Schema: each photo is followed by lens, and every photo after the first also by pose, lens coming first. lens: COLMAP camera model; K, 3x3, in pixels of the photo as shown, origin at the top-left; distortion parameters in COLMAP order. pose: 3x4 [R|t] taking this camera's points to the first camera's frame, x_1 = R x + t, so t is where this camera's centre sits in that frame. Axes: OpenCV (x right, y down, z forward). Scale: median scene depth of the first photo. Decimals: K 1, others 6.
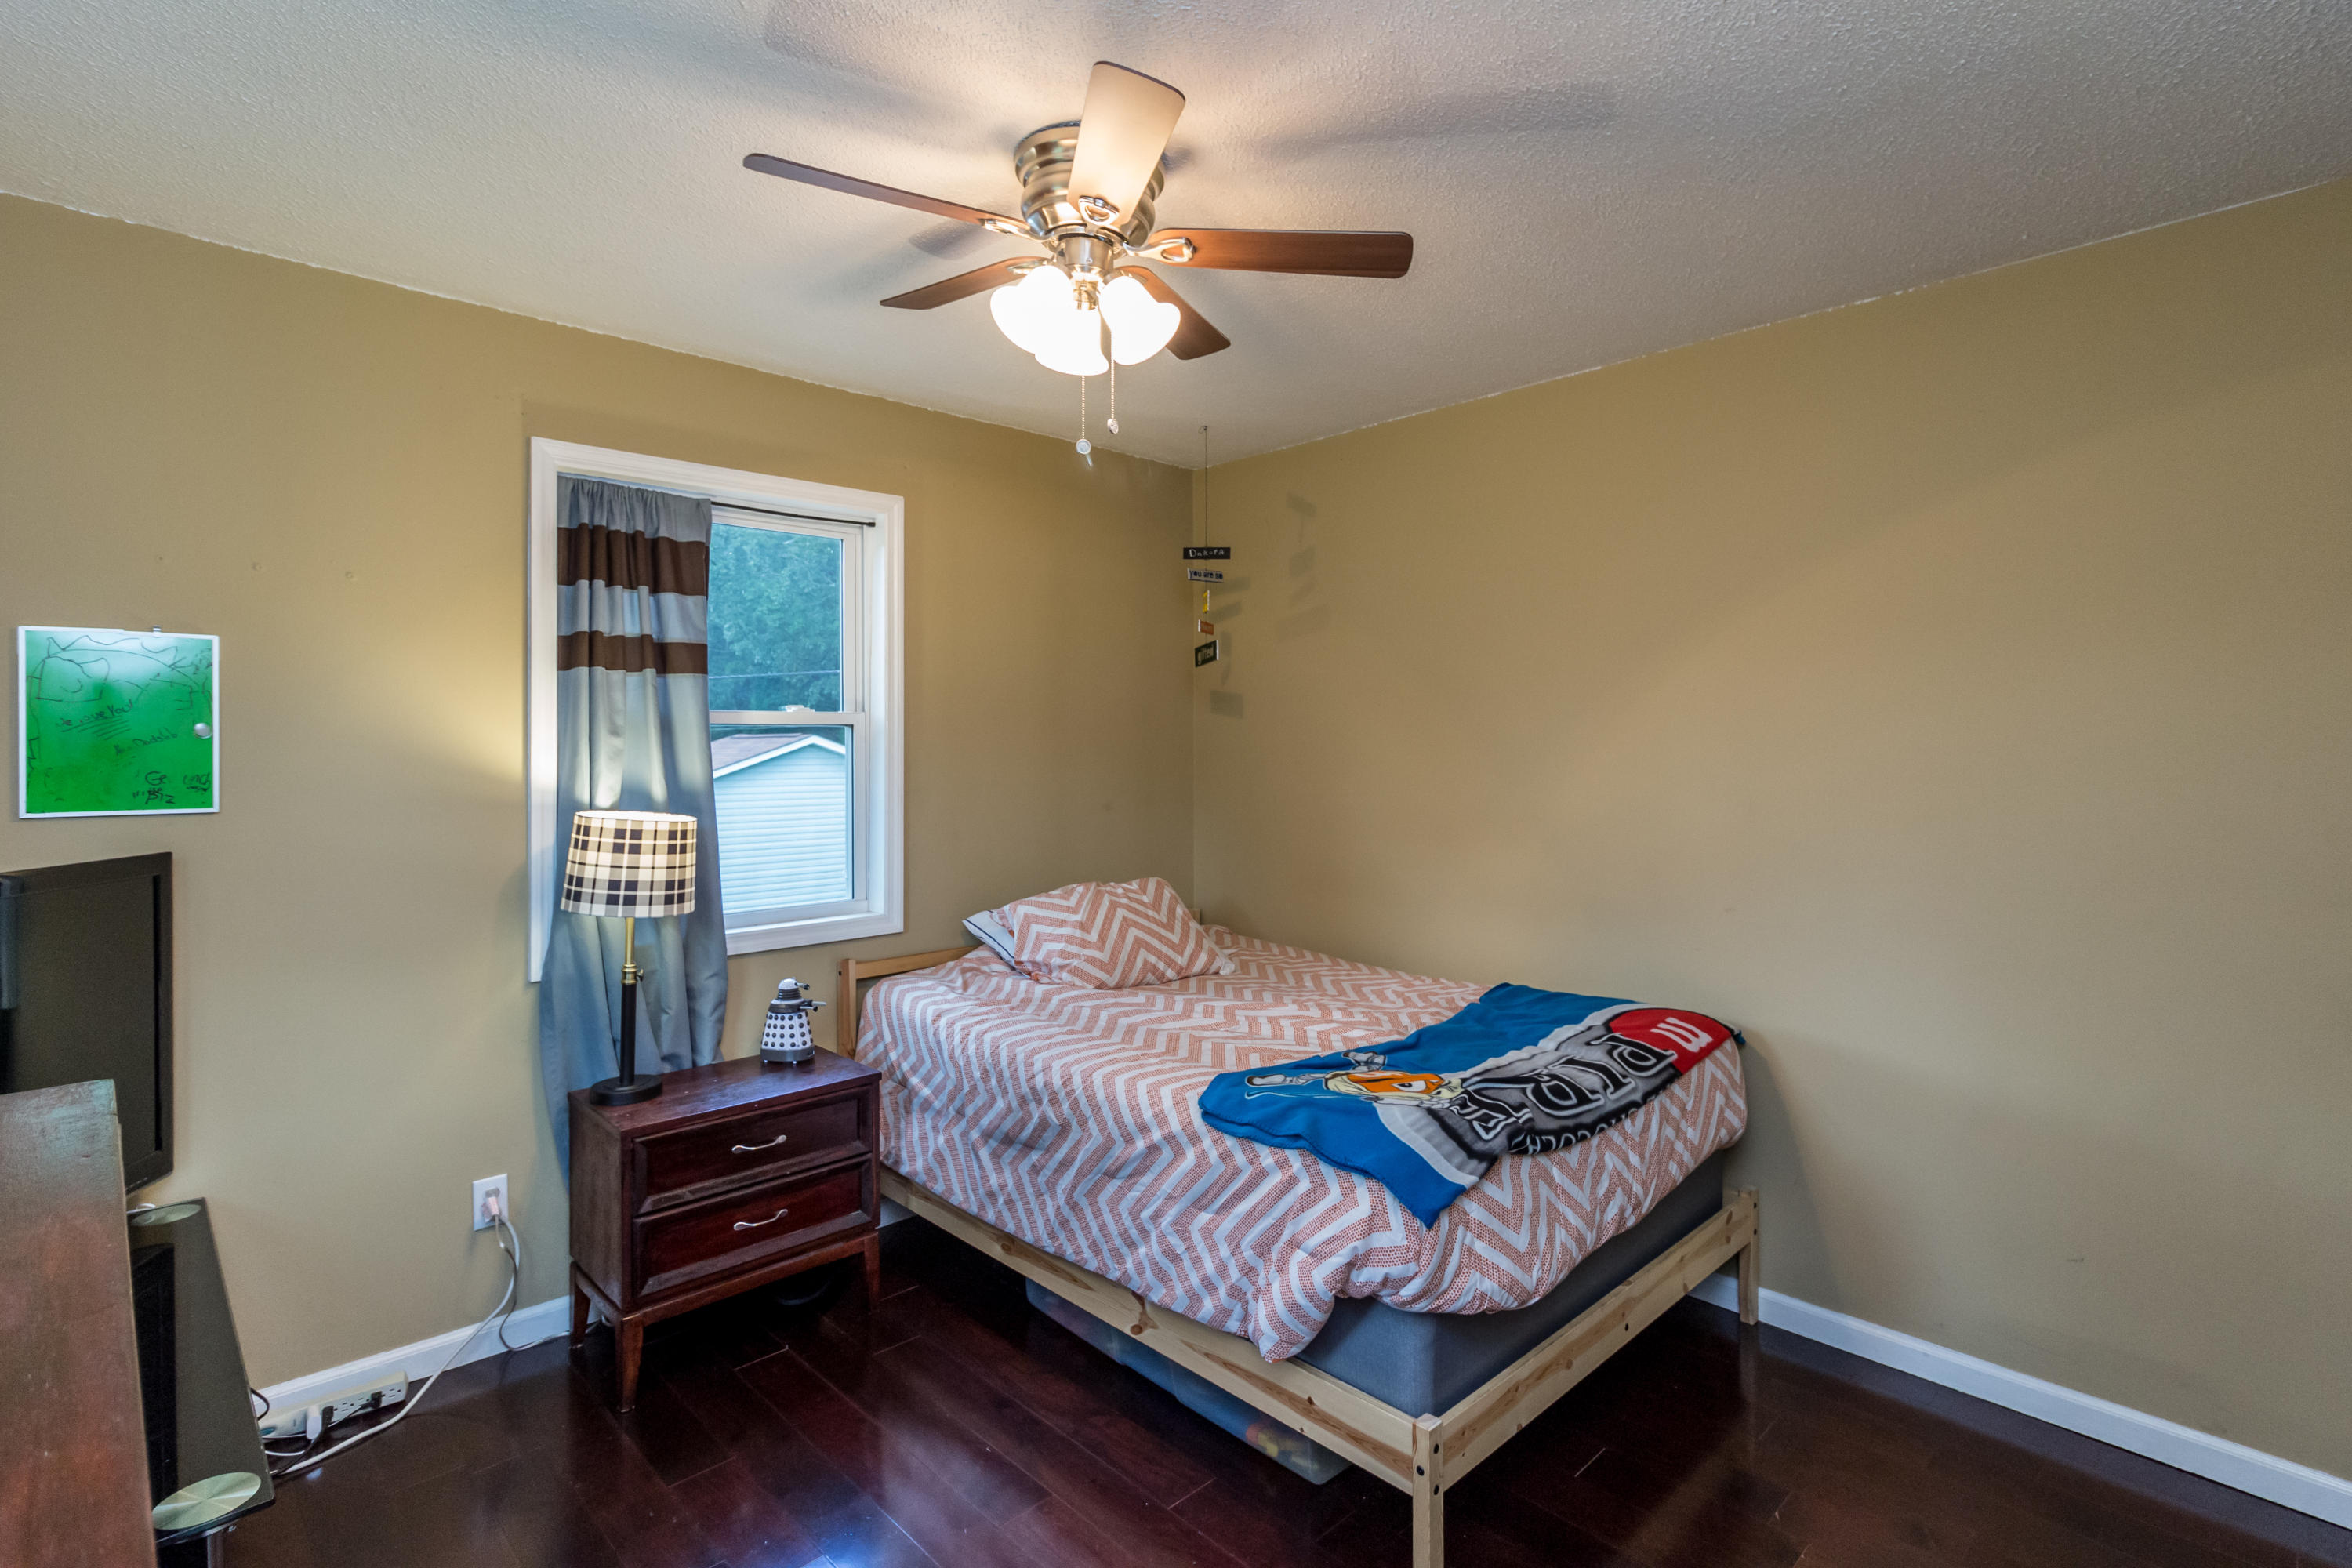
lens RADIAL K [[1133.4, 0, 1182.4], [0, 1133.4, 753.5], [0, 0, 1]] dist [0.003489, 0.001622]
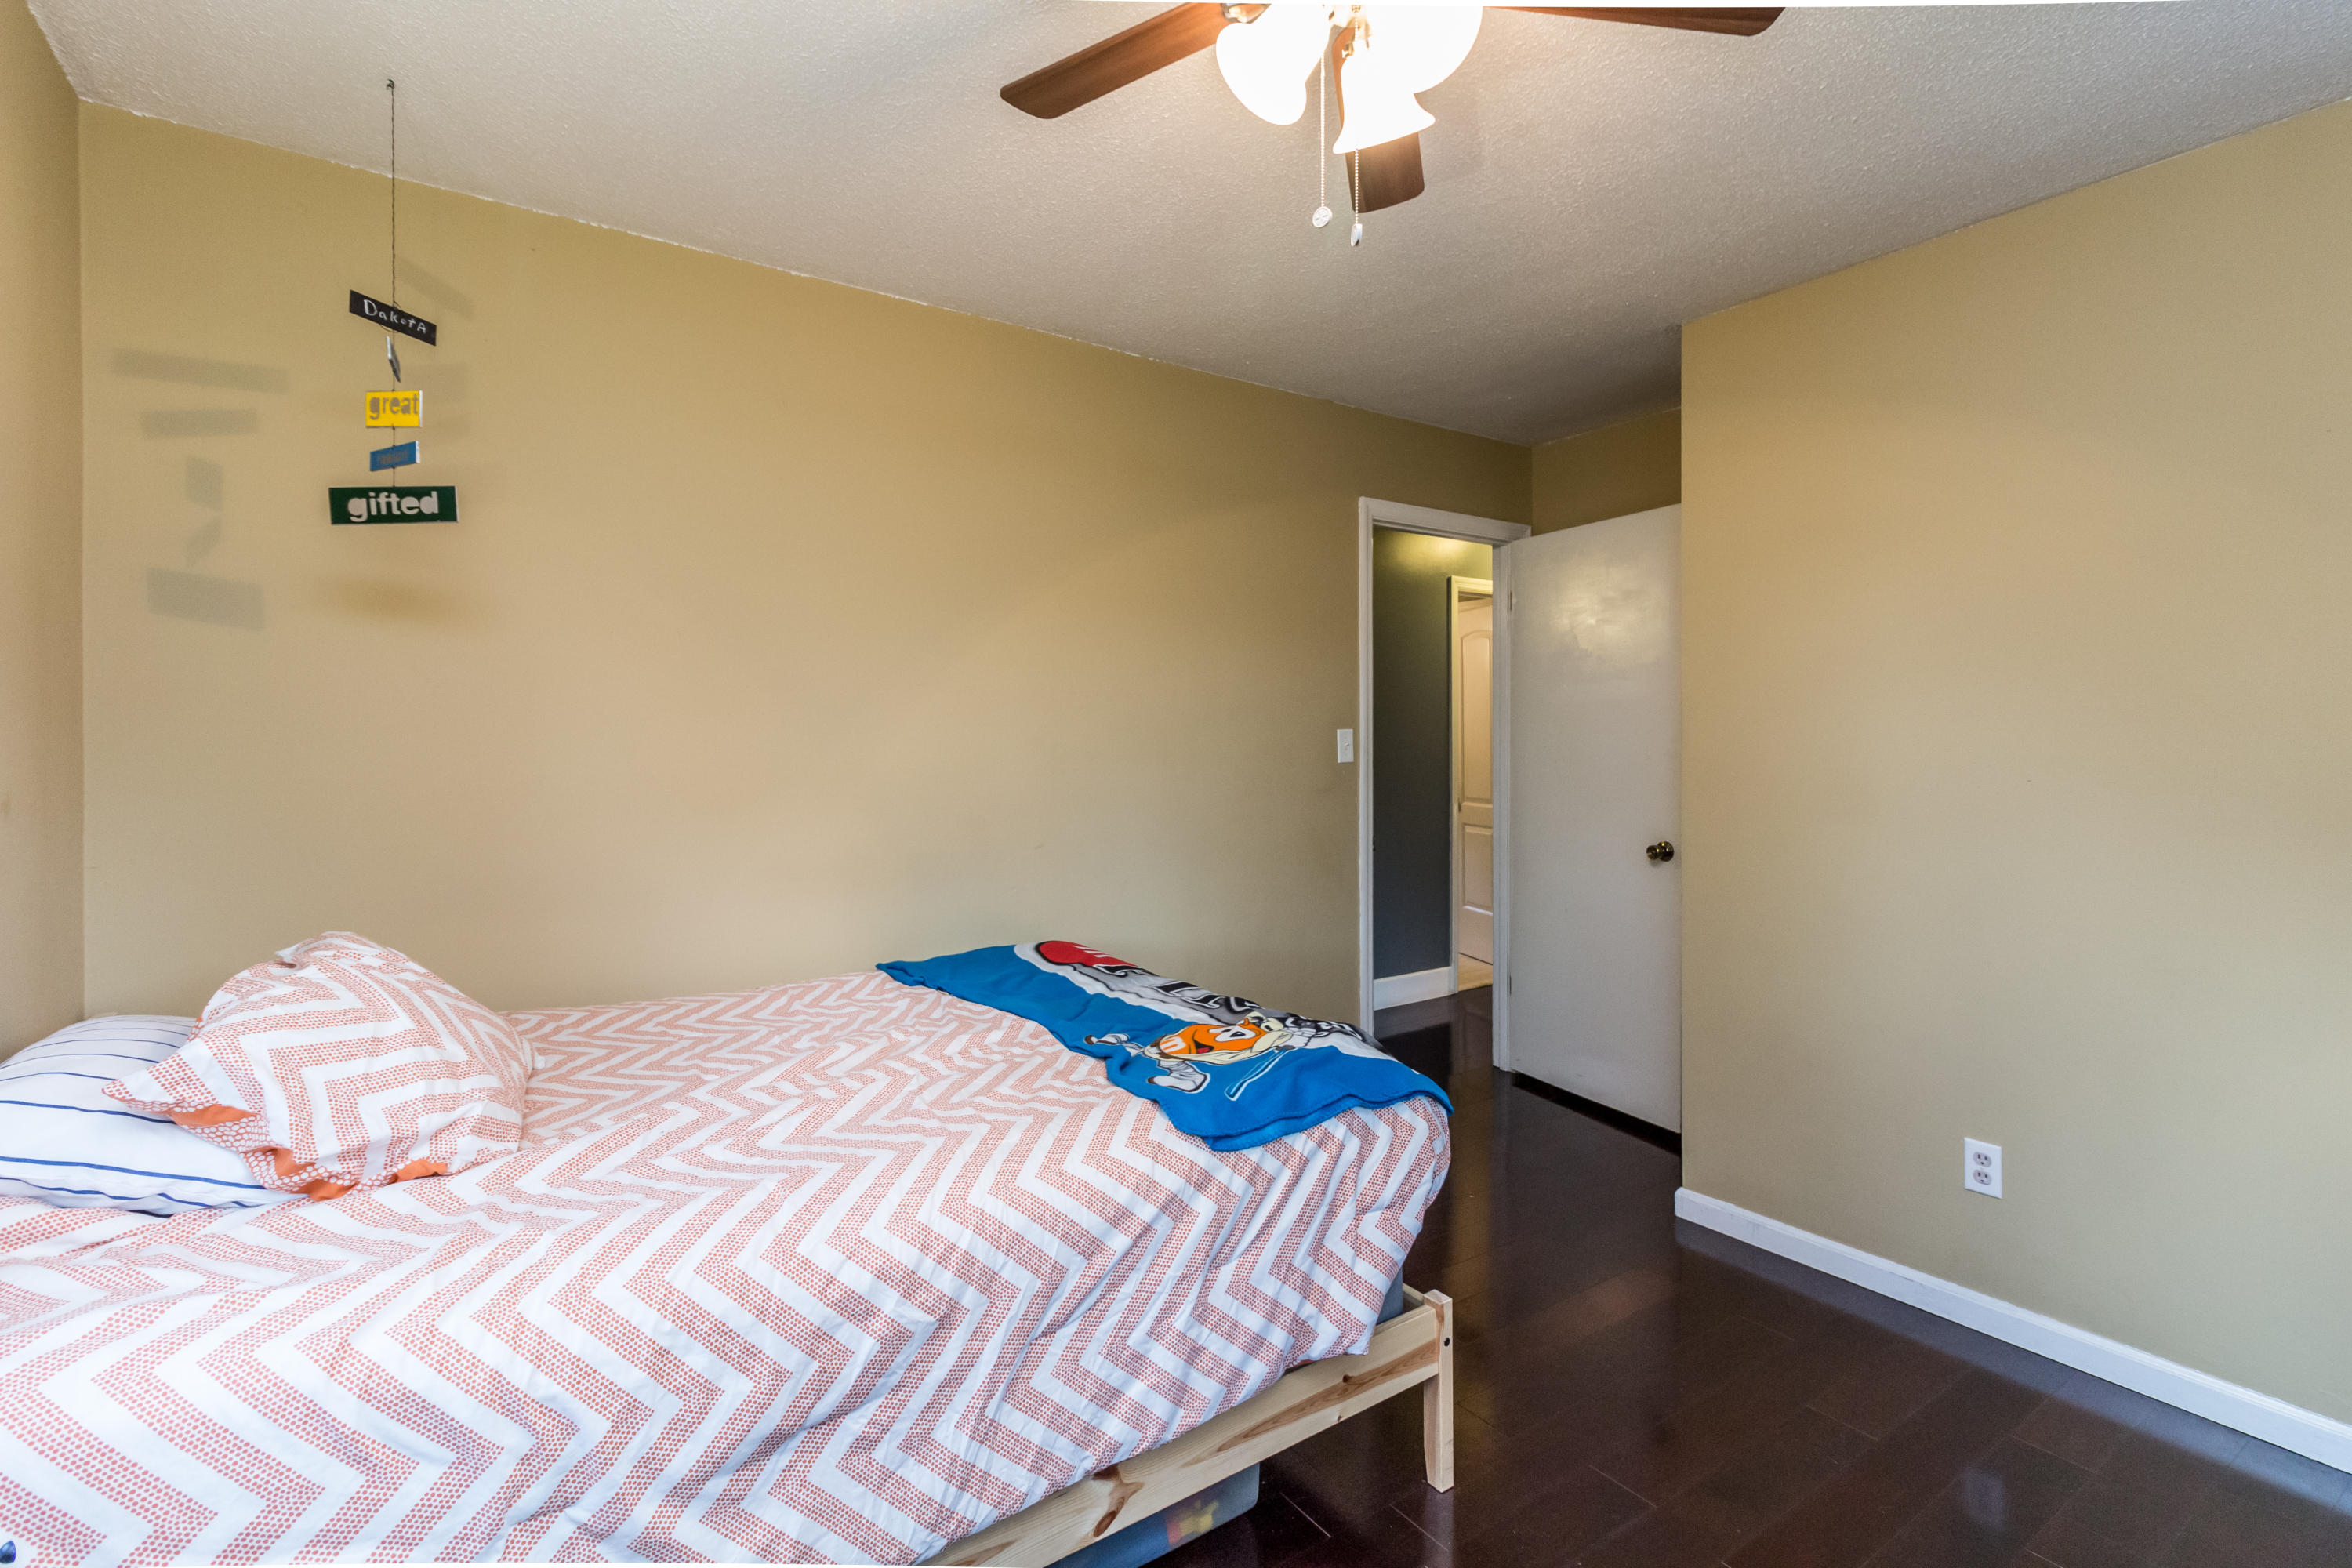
lens RADIAL K [[1101.0, 0, 1177.4], [0, 1101.0, 737.1], [0, 0, 1]] dist [0.001026, -0.000259]
pose [[0.137323, 0.008972, 0.990486, -0.634451], [0.002964, 0.999951, -0.009468, 0.040959], [-0.990522, 0.004236, 0.137290, 0.795172]]
